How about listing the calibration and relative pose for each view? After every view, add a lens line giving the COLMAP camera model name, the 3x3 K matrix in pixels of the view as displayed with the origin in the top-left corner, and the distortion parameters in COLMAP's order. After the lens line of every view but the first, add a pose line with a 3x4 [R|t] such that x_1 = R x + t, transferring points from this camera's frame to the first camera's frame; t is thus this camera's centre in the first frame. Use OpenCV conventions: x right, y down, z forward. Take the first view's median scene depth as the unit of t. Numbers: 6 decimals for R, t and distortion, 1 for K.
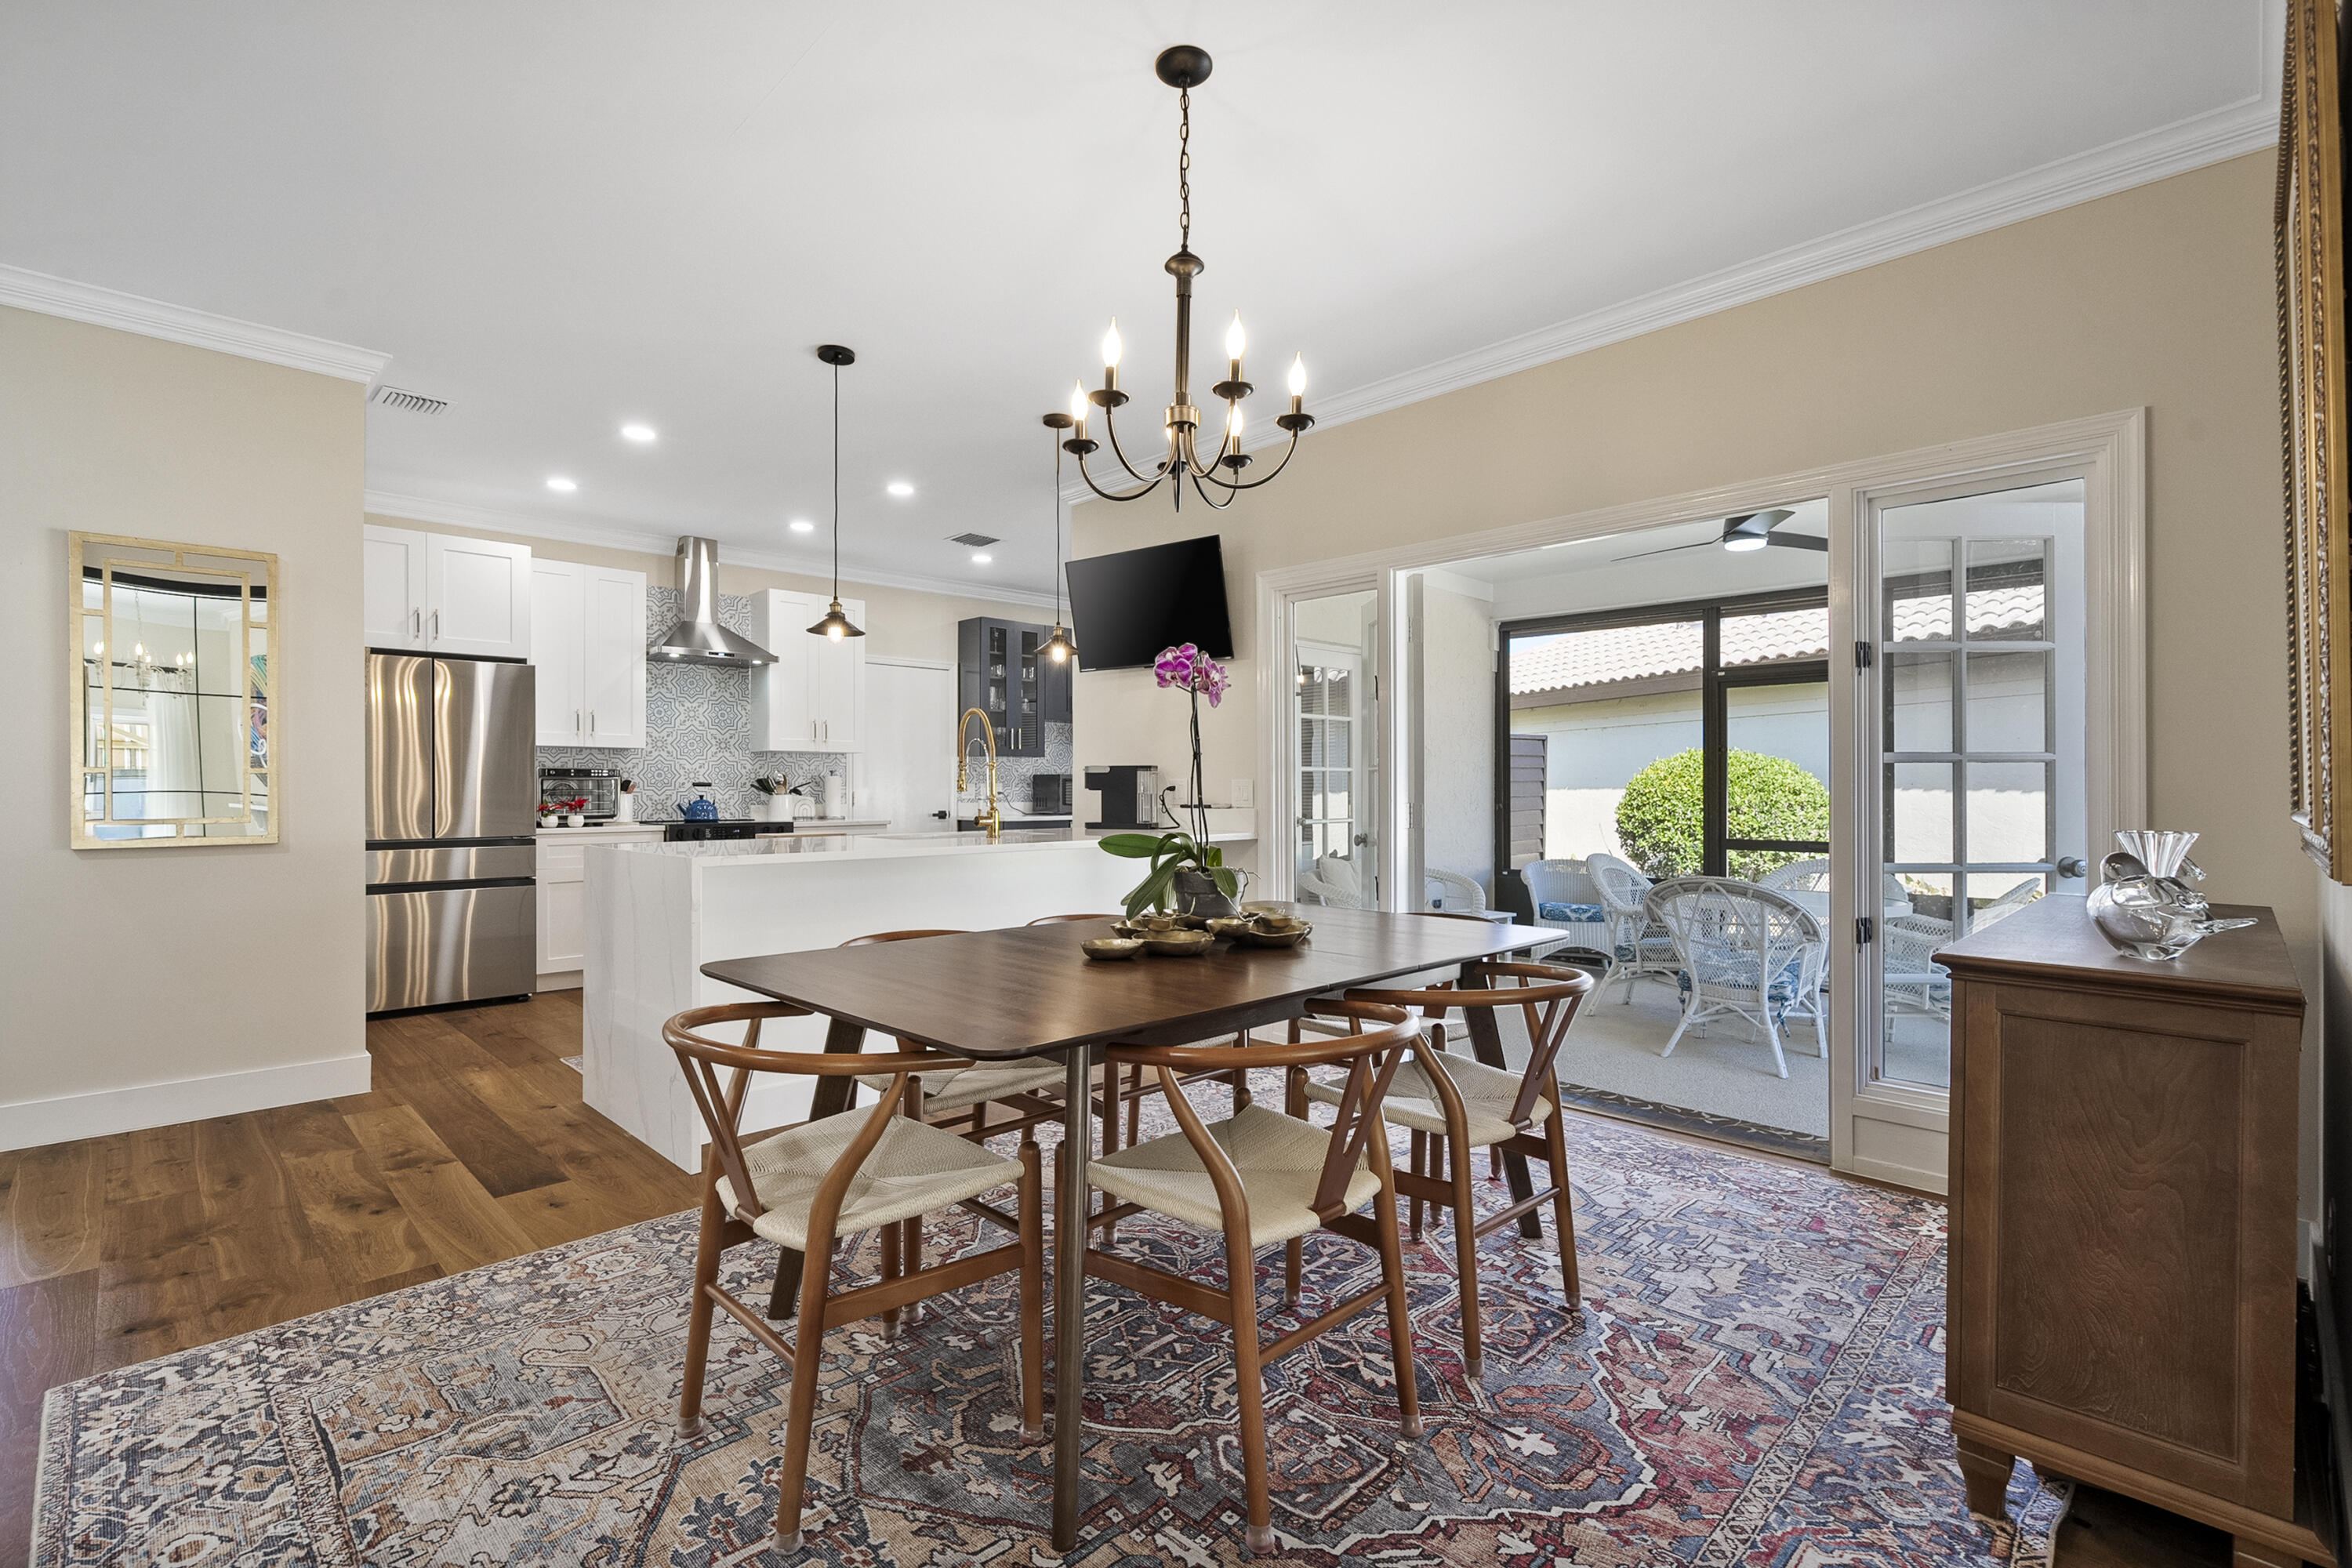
lens RADIAL K [[1099.2, 0, 1192.5], [0, 1099.2, 779.8], [0, 0, 1]] dist [-0.001622, 0.000614]
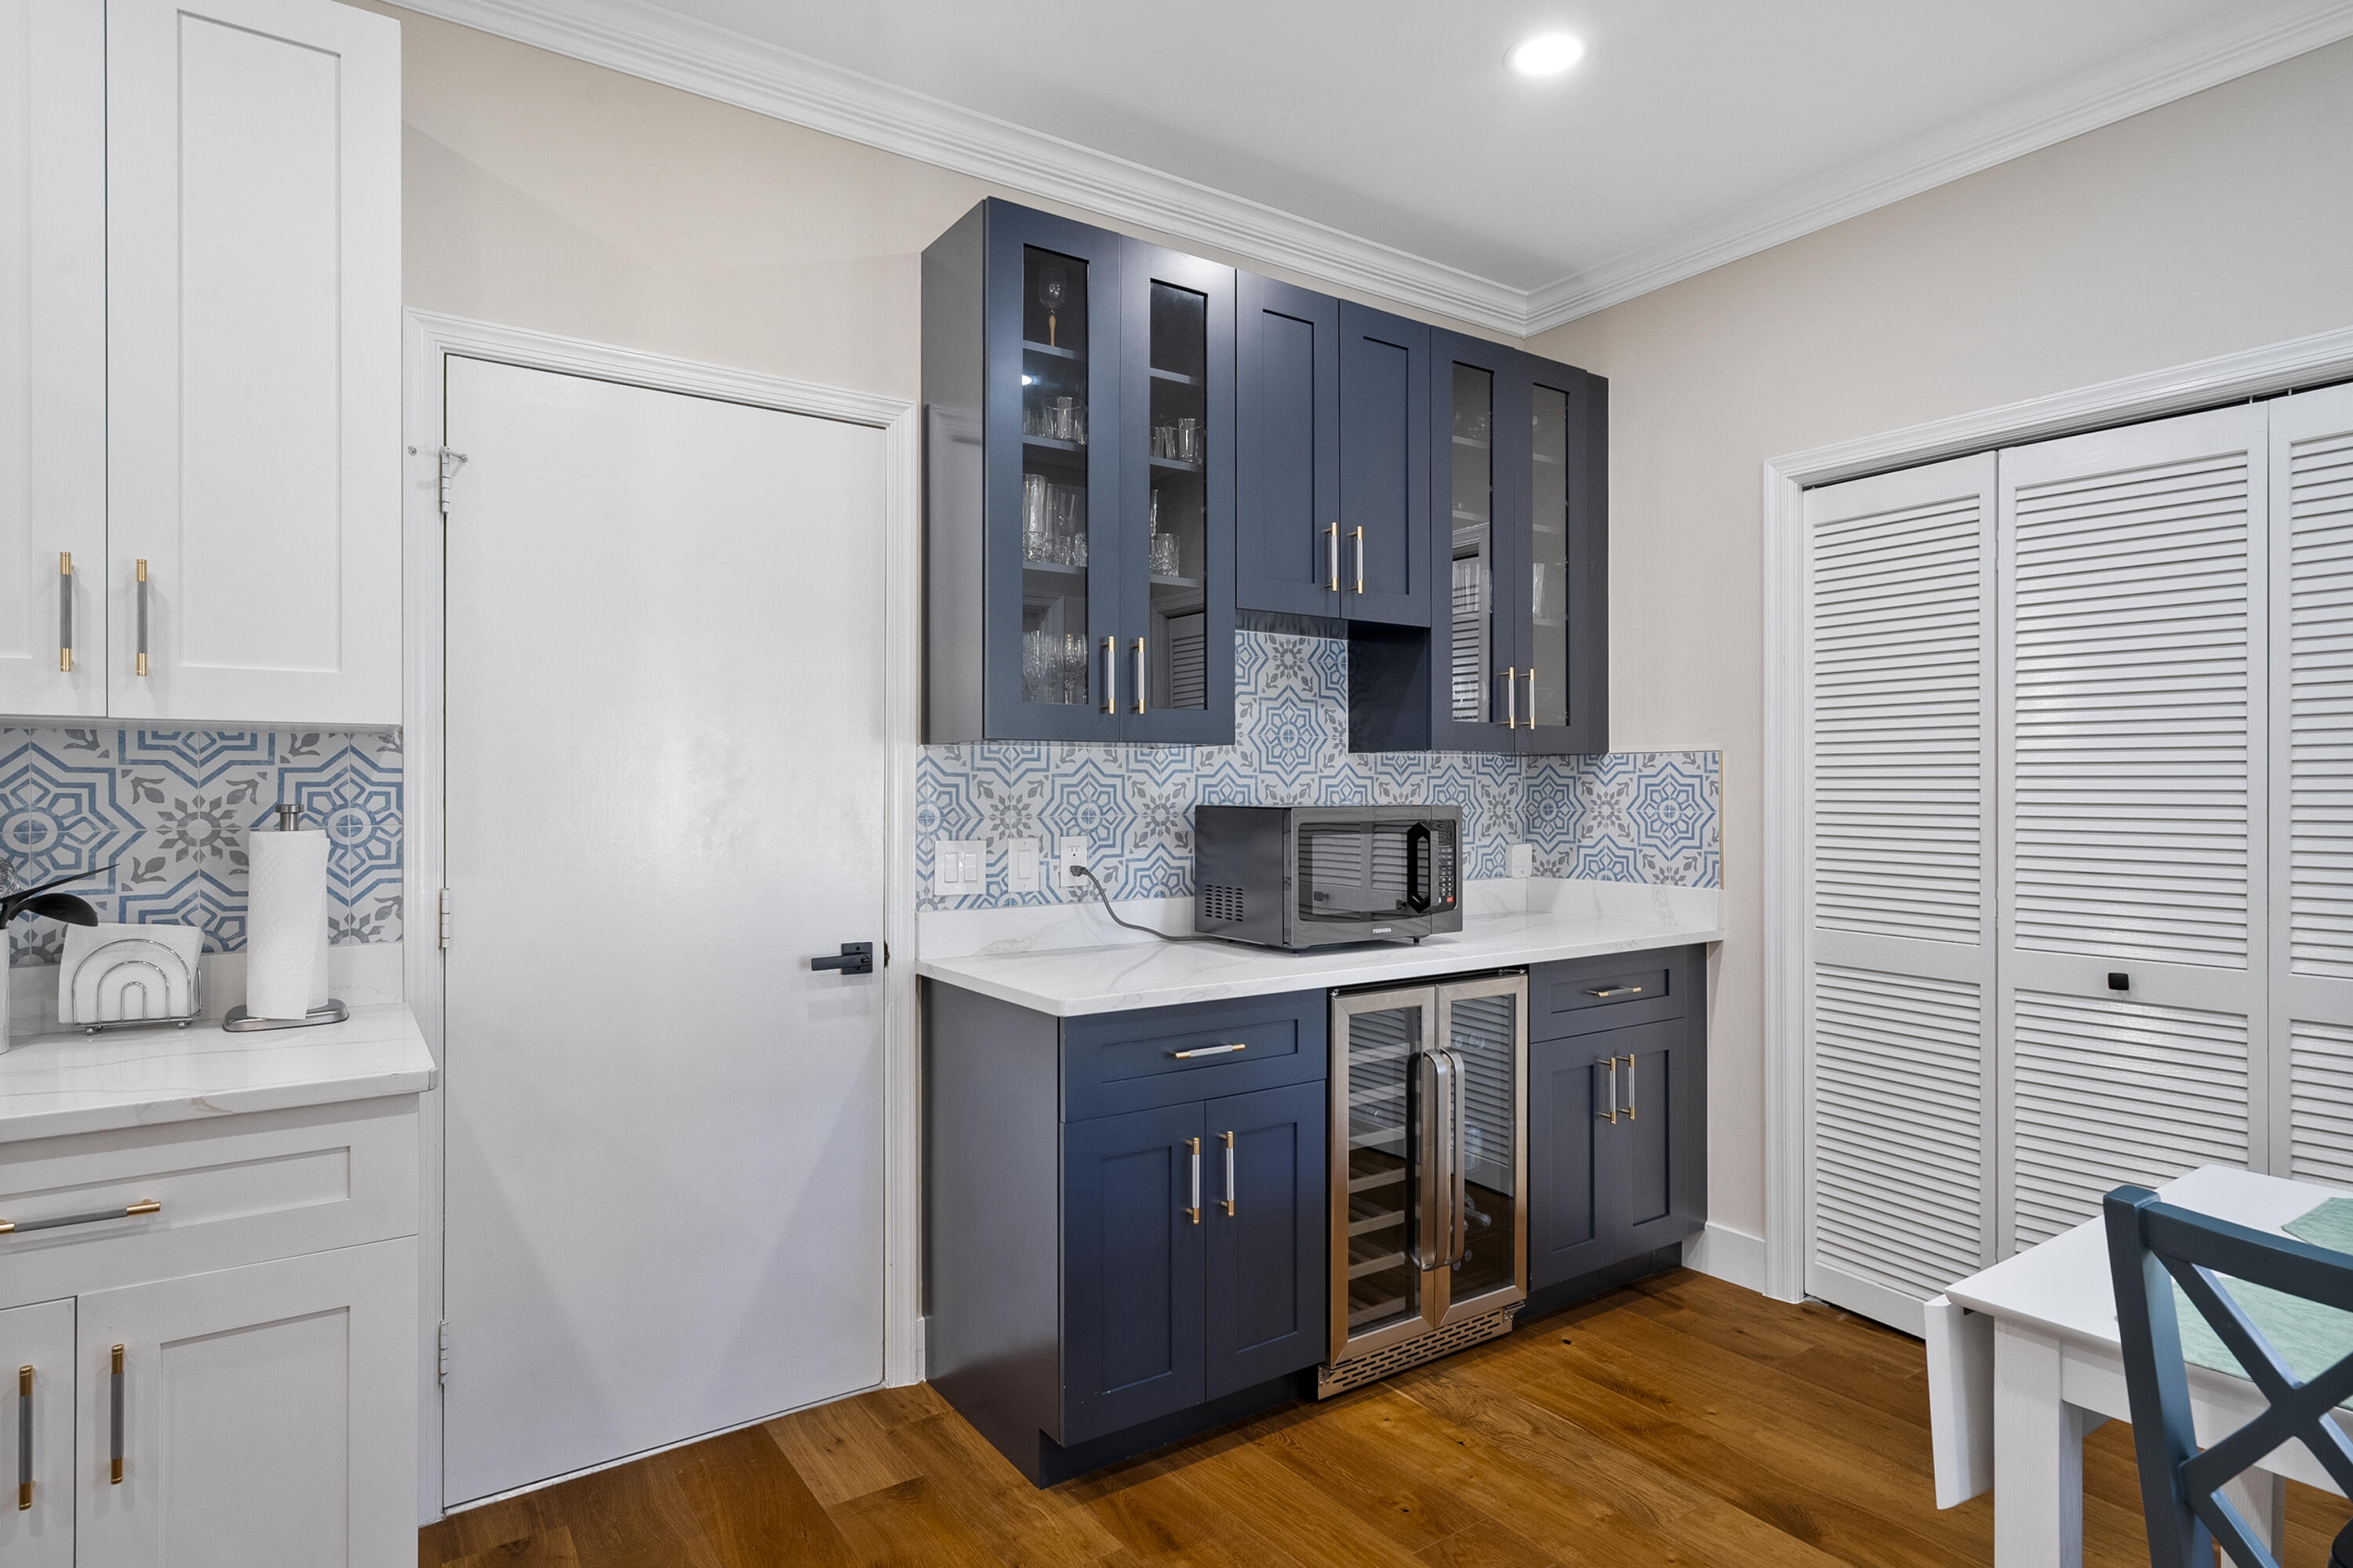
lens RADIAL K [[1259.4, 0, 1157.6], [0, 1259.4, 782.9], [0, 0, 1]] dist [0.004165, -0.002329]
pose [[0.985645, -0.000384, -0.168833, -0.142815], [0.001462, 0.999979, 0.006261, -0.018553], [0.168827, -0.006418, 0.985625, 0.991301]]
